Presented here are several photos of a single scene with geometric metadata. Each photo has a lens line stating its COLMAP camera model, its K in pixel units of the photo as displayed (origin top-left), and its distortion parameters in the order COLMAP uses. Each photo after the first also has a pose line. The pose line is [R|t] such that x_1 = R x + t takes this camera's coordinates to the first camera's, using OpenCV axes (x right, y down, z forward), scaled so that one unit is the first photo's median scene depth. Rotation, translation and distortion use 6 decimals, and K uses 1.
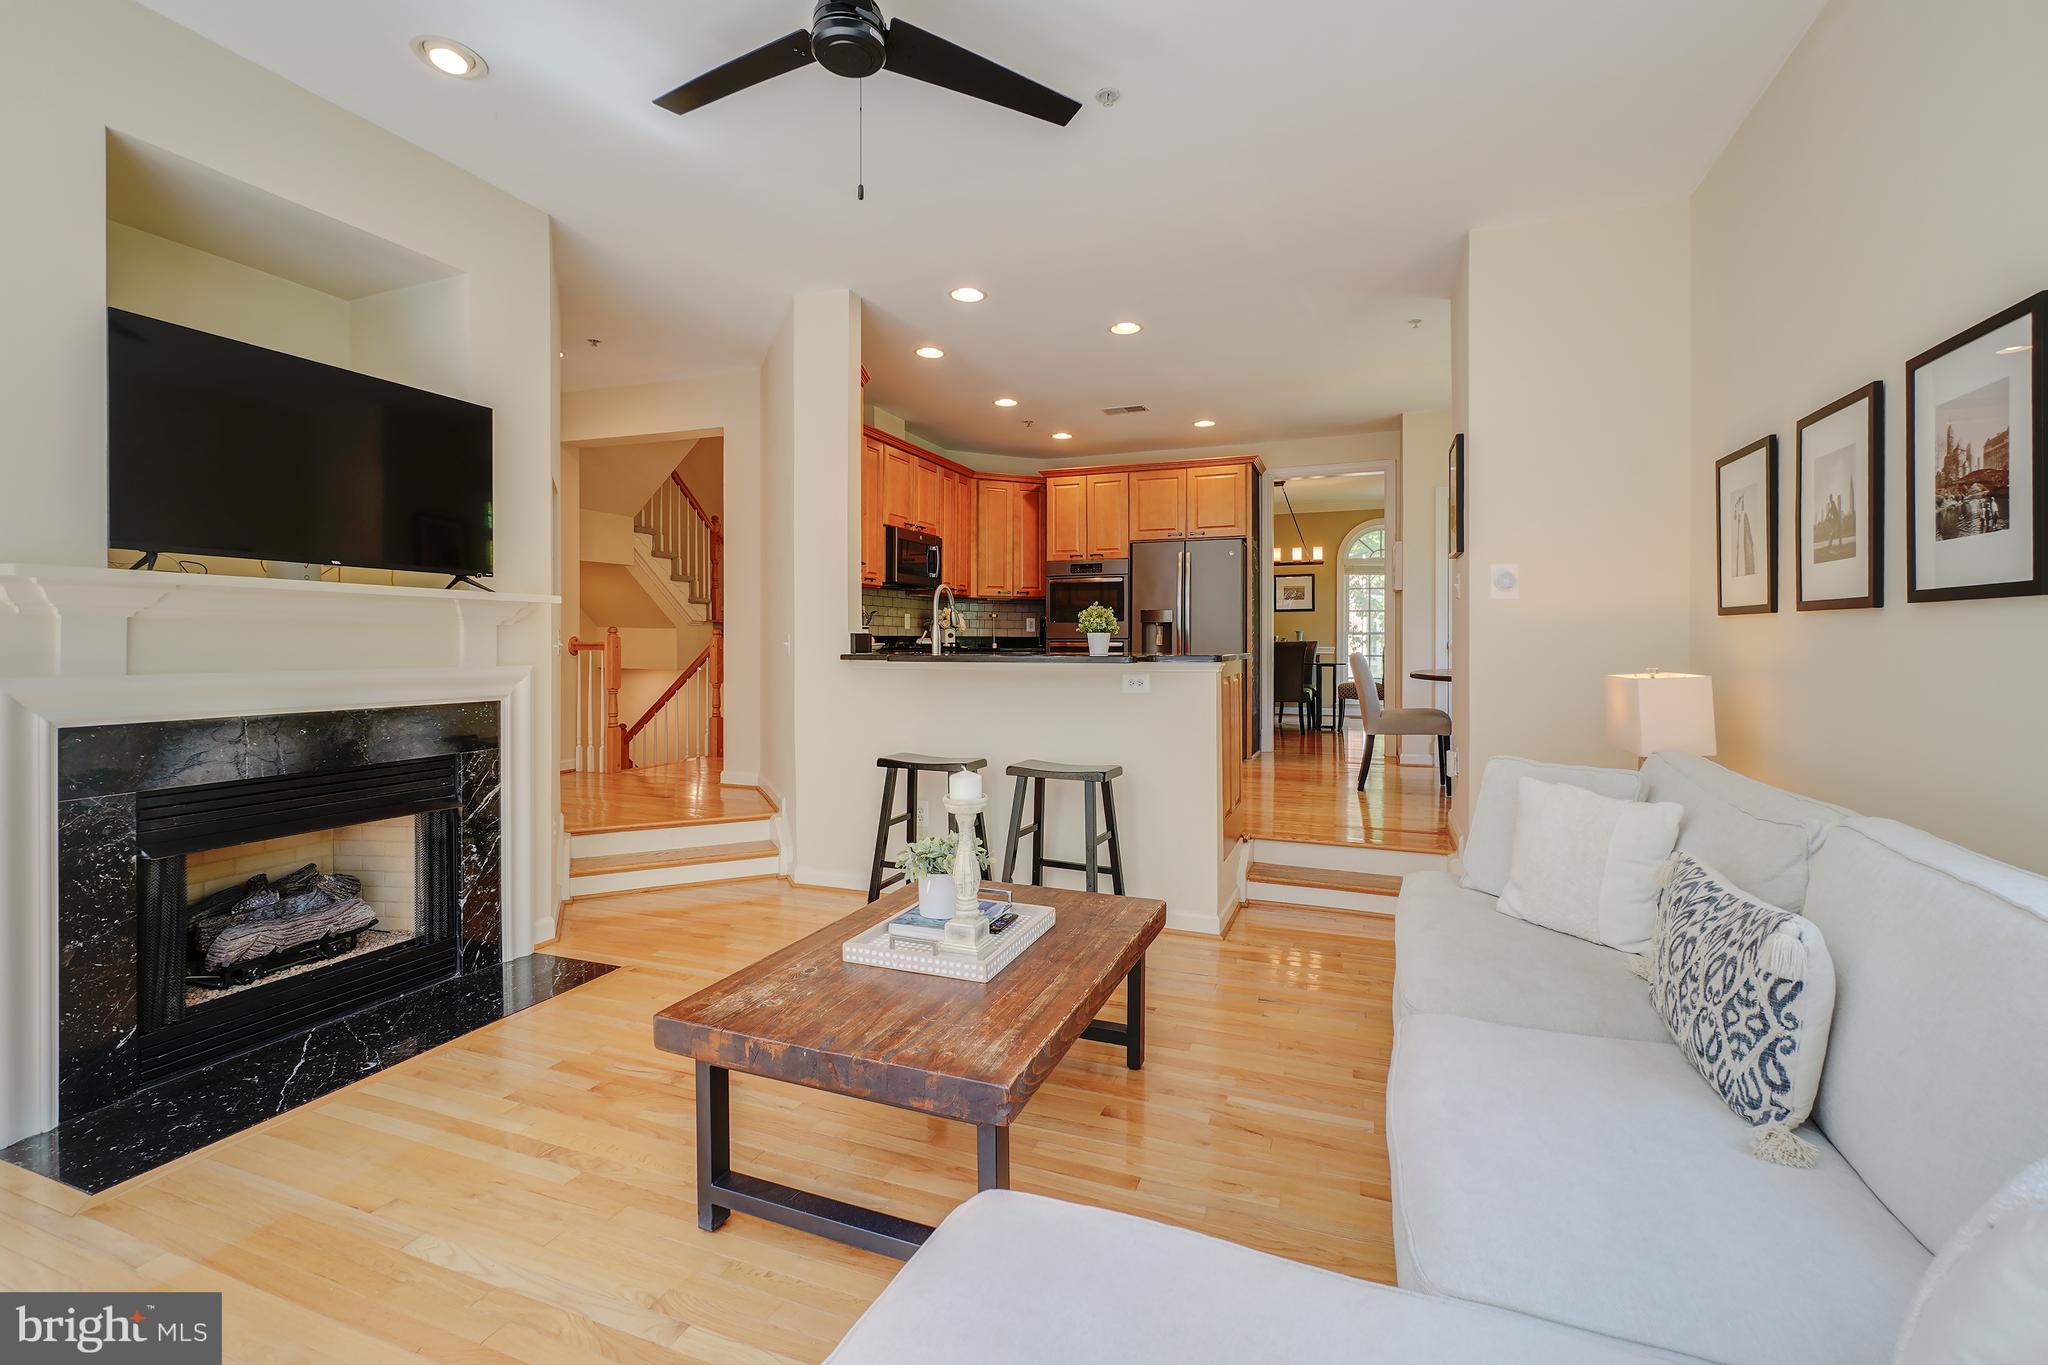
lens RADIAL K [[900.6, 0, 1021.1], [0, 900.6, 642.0], [0, 0, 1]] dist [-0.002641, 0.001812]
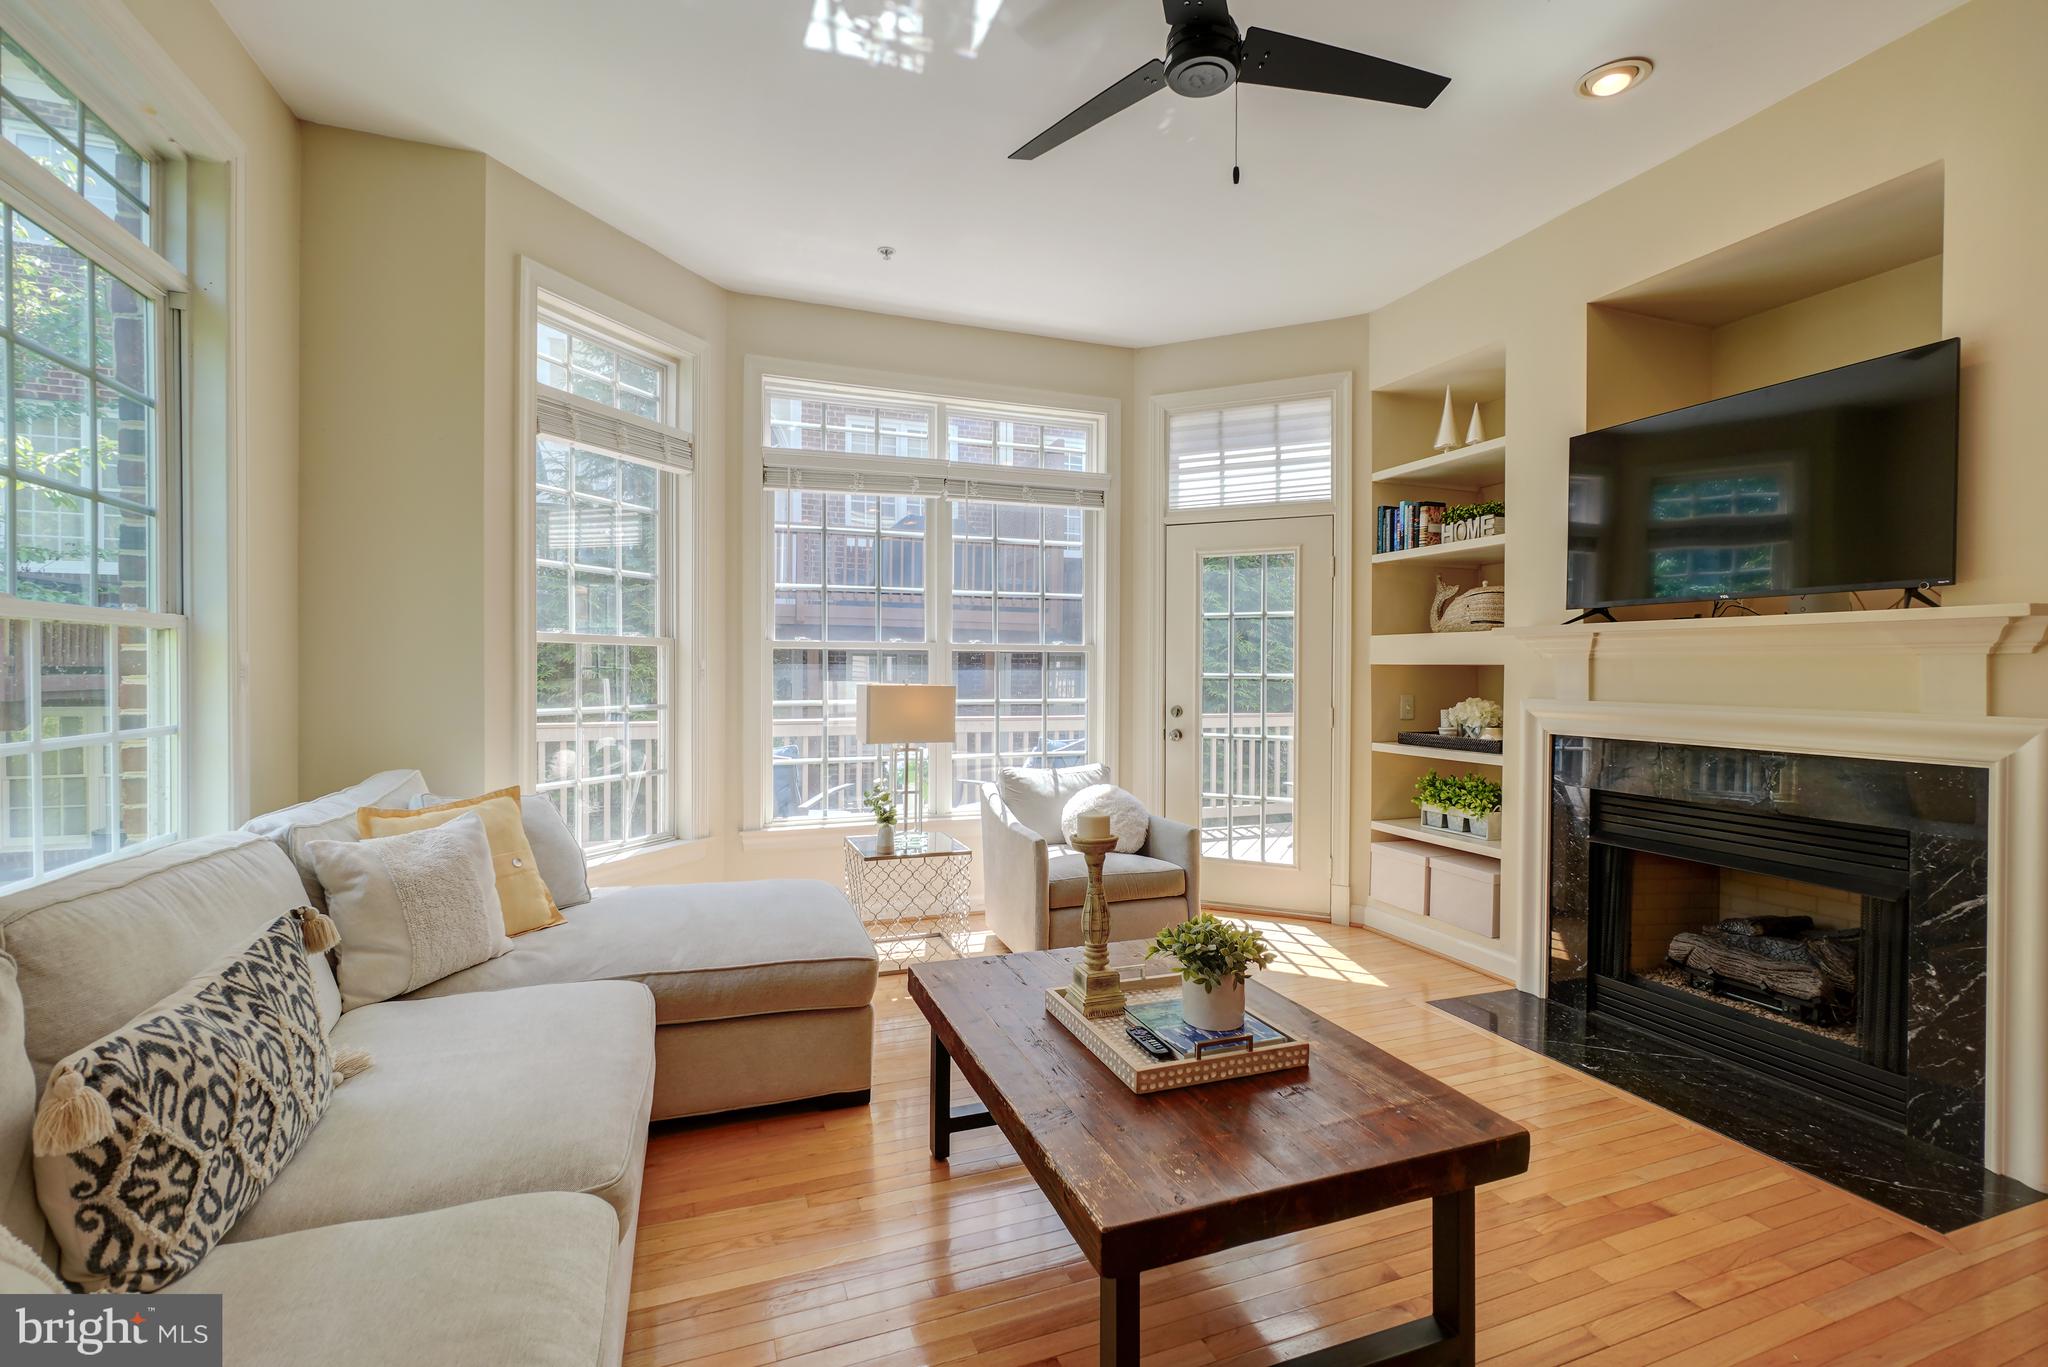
lens RADIAL K [[900.6, 0, 1024.5], [0, 900.6, 682.1], [0, 0, 1]] dist [-0.002641, 0.001812]
pose [[-0.739736, 0.001040, -0.672897, 0.203533], [-0.010080, 0.999869, 0.012625, -0.000072], [0.672822, 0.016122, -0.739629, 0.528195]]
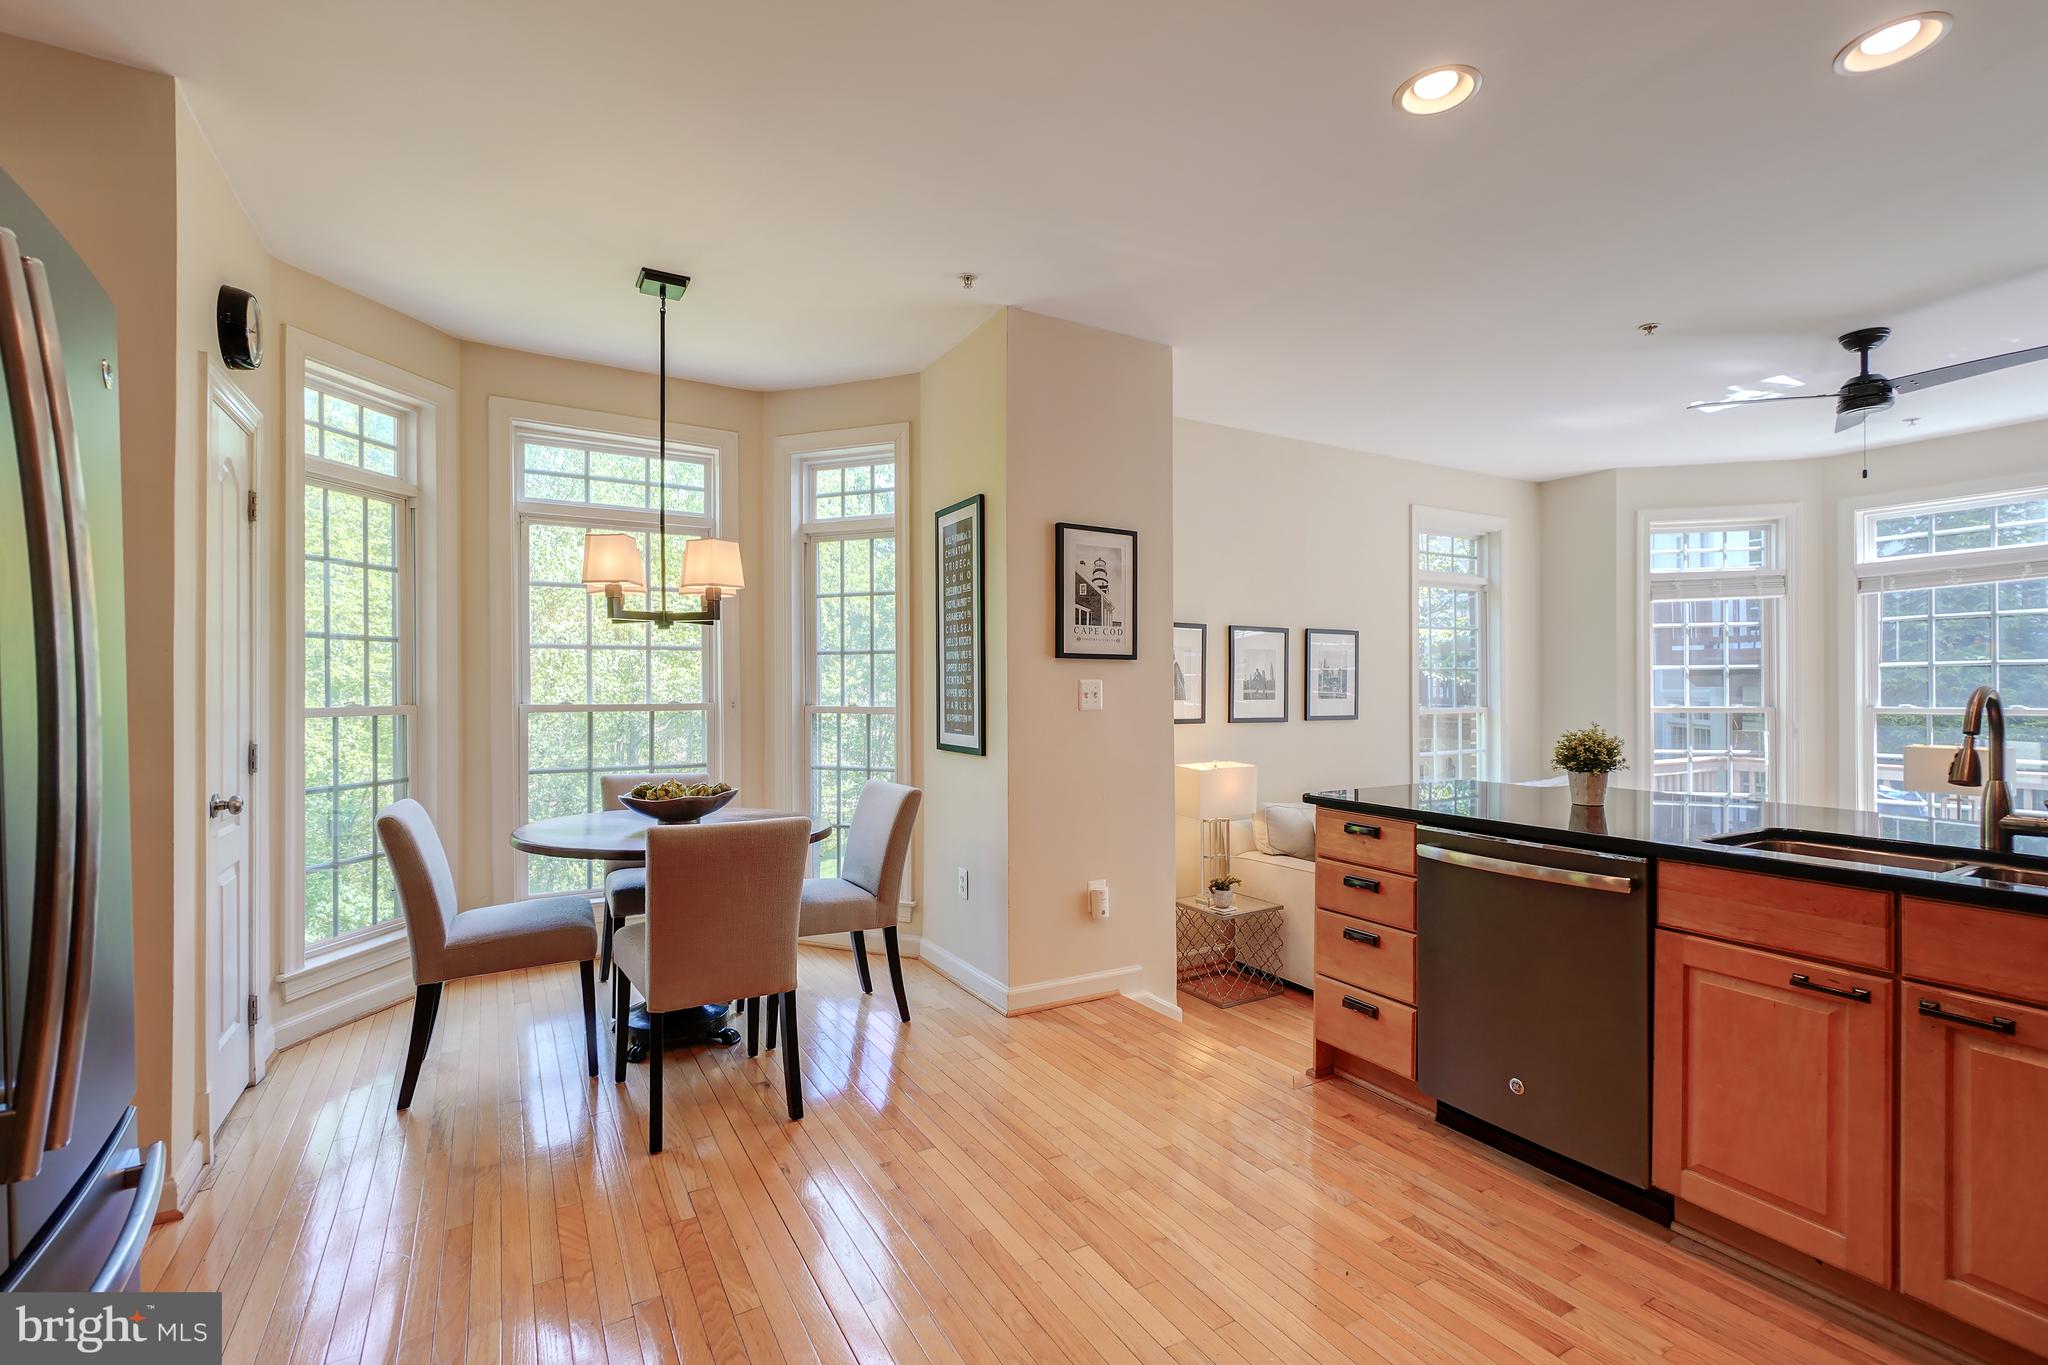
lens RADIAL K [[900.6, 0, 1023.0], [0, 900.6, 691.4], [0, 0, 1]] dist [-0.002641, 0.001812]
pose [[-0.786745, 0.001491, 0.617276, 0.030415], [0.007445, 0.999947, 0.007073, -0.040929], [-0.617233, 0.010160, -0.786715, 1.025068]]
